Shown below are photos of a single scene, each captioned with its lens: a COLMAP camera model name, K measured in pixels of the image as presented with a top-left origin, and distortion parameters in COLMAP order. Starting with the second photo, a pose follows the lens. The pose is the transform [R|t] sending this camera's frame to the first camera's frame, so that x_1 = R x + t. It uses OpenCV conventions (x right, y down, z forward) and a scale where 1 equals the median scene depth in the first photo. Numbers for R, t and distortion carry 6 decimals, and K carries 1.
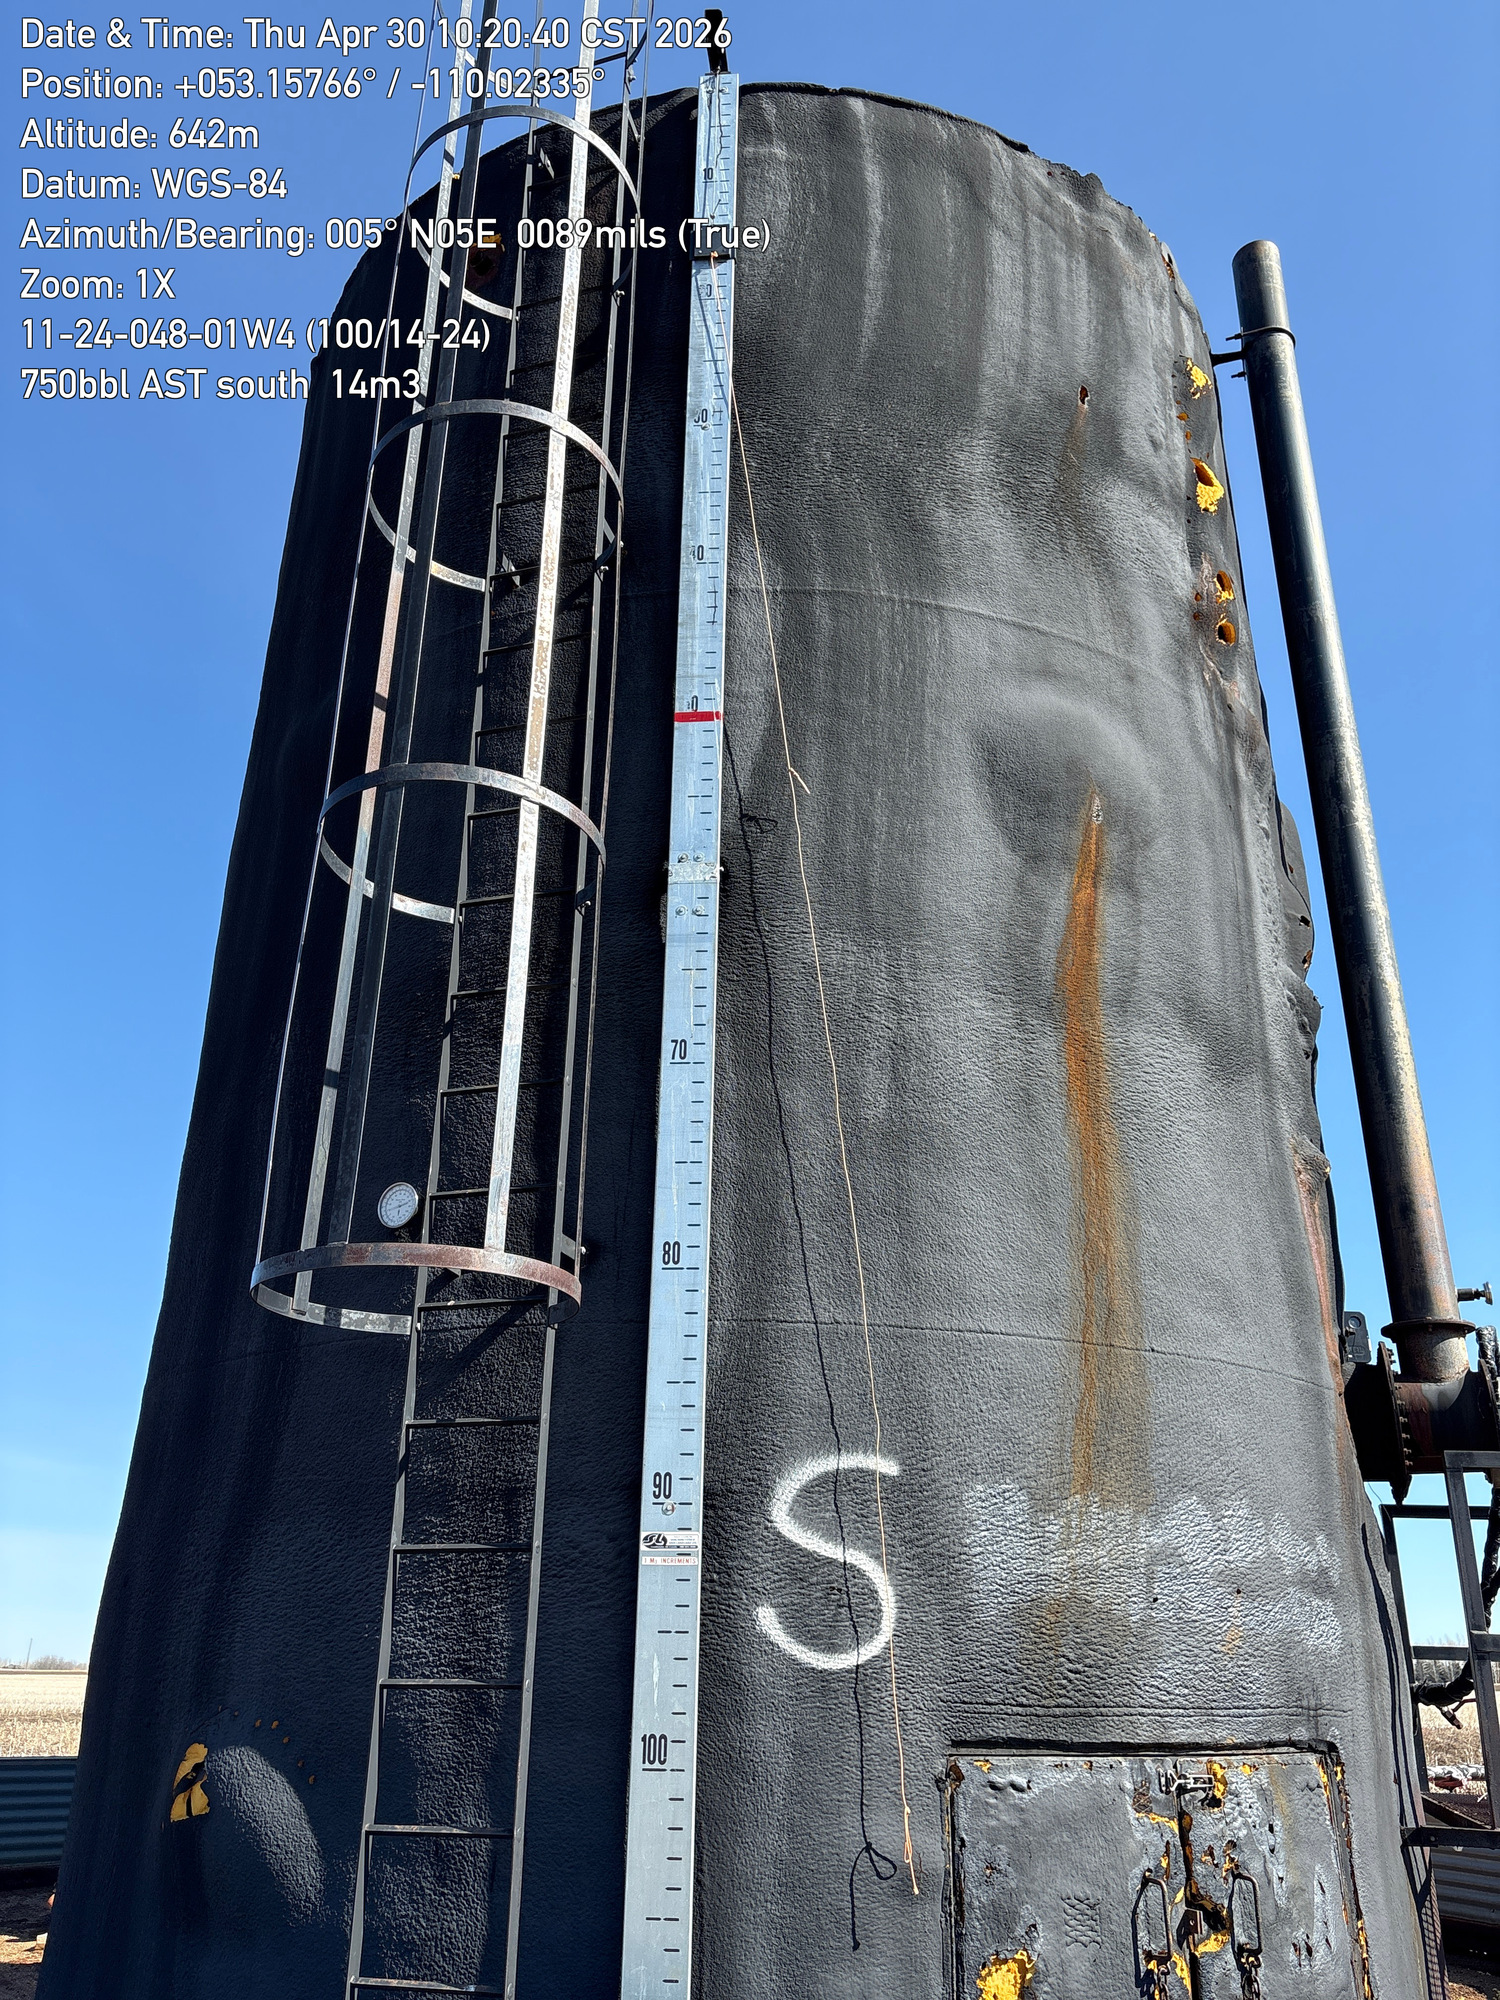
lens RADIAL K [[1516.2, 0, 721.7], [0, 1516.2, 999.1], [0, 0, 1]] dist [0.010841, -0.037338]
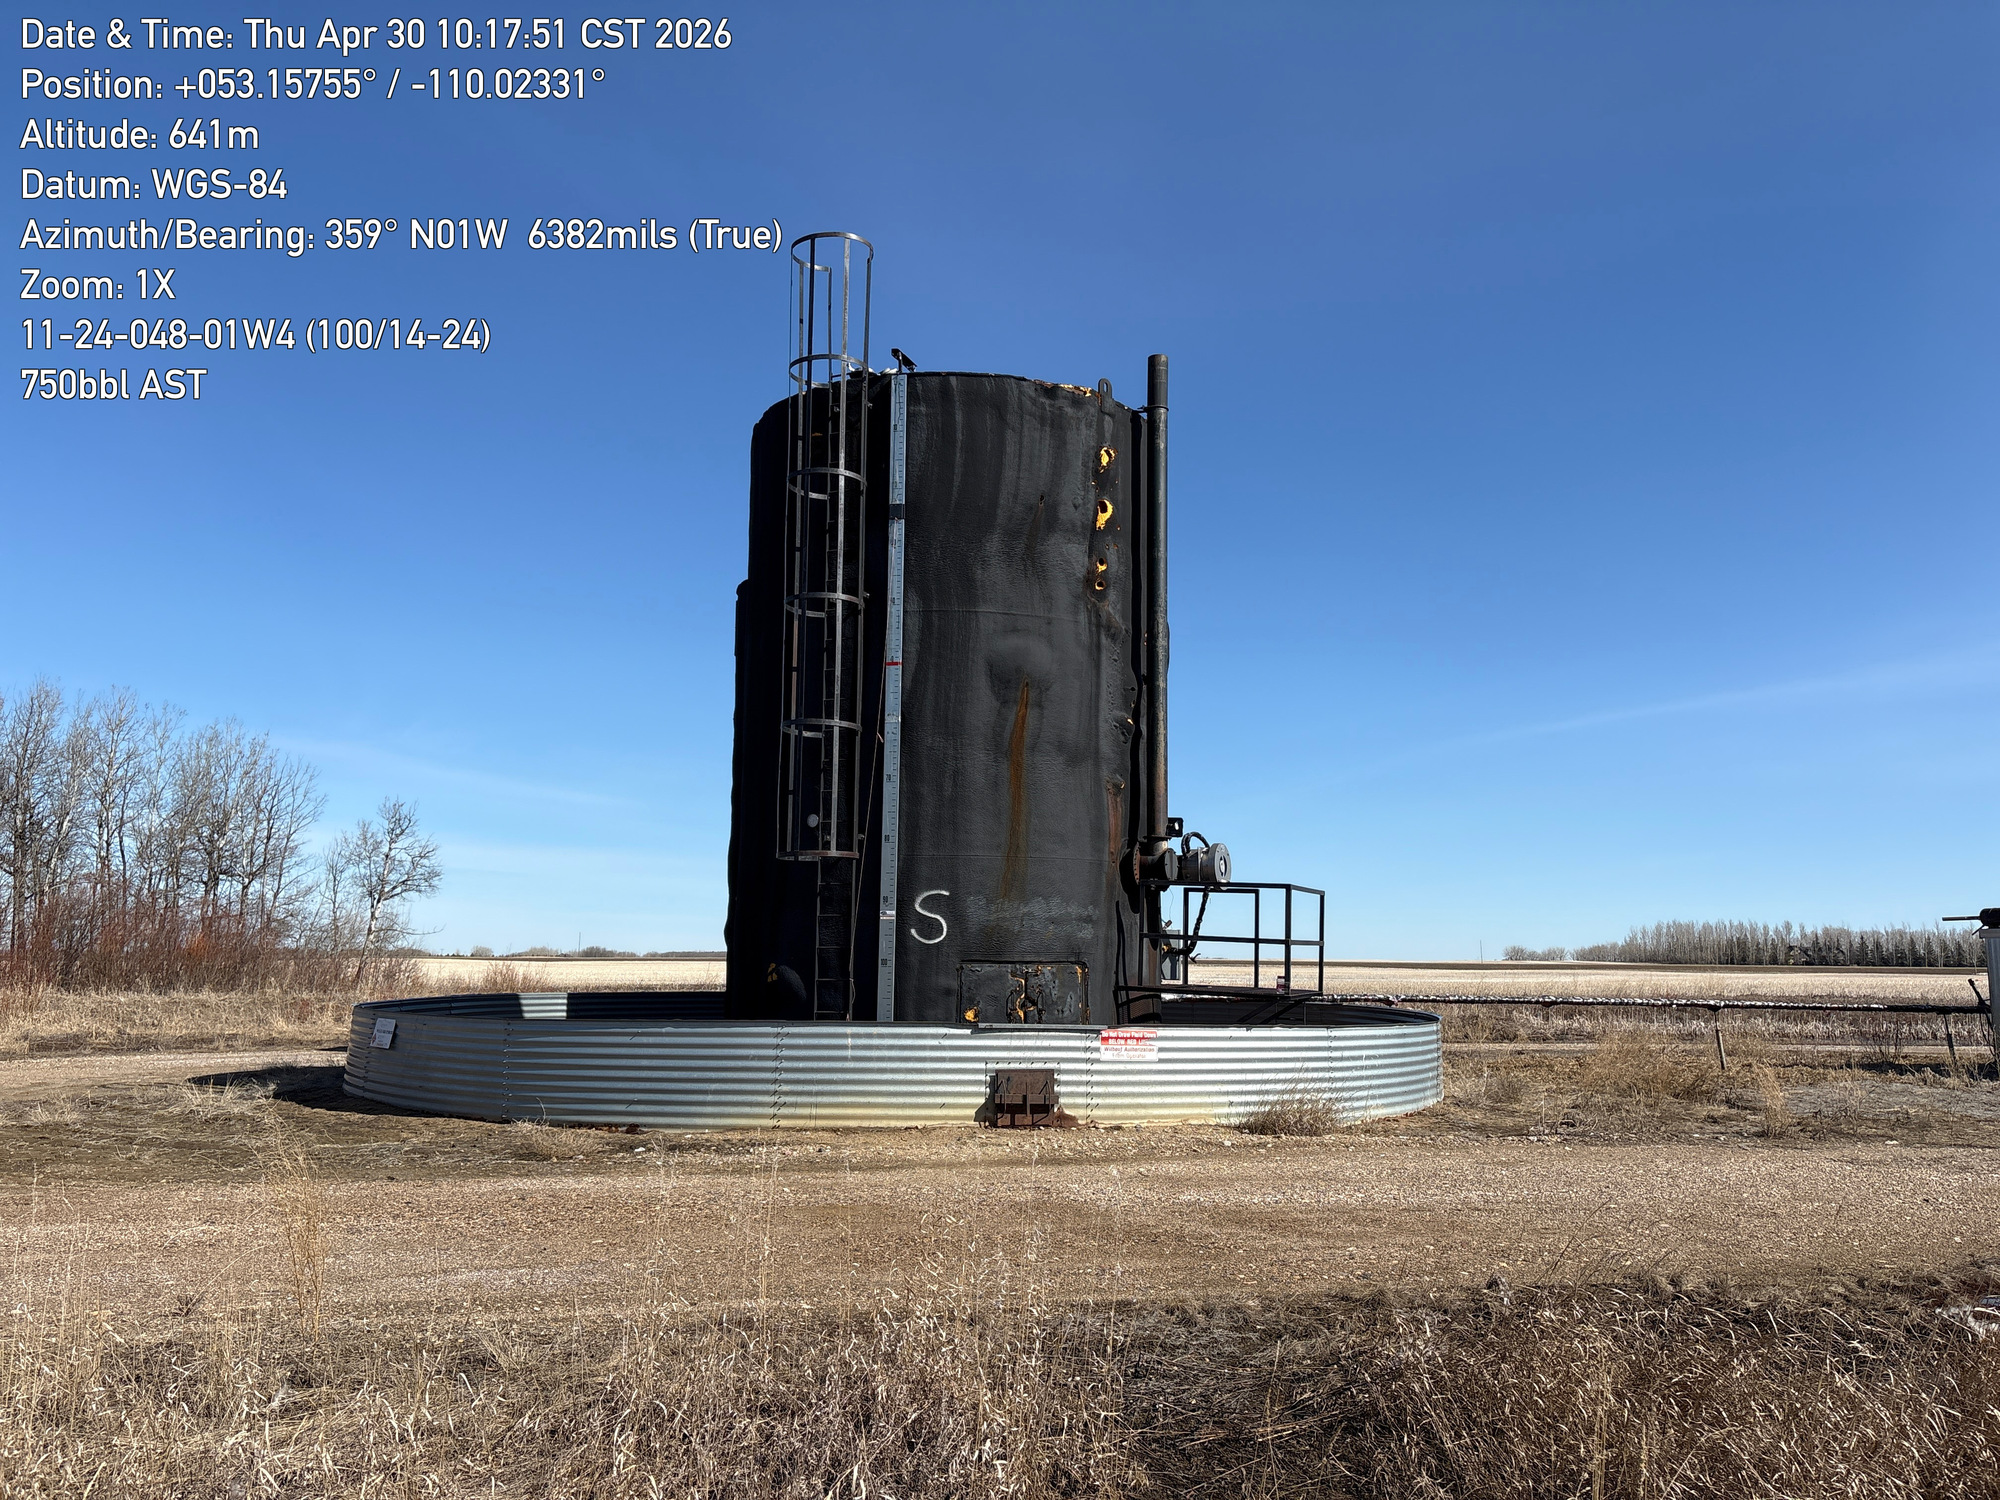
lens RADIAL K [[1516.2, 0, 1000.0], [0, 1516.2, 750.0], [0, 0, 1]] dist [0.010841, -0.037338]
pose [[0.995389, -0.025807, -0.092380, 0.490696], [0.049365, 0.963610, 0.262714, -0.831253], [0.082238, -0.266064, 0.960441, -2.049903]]
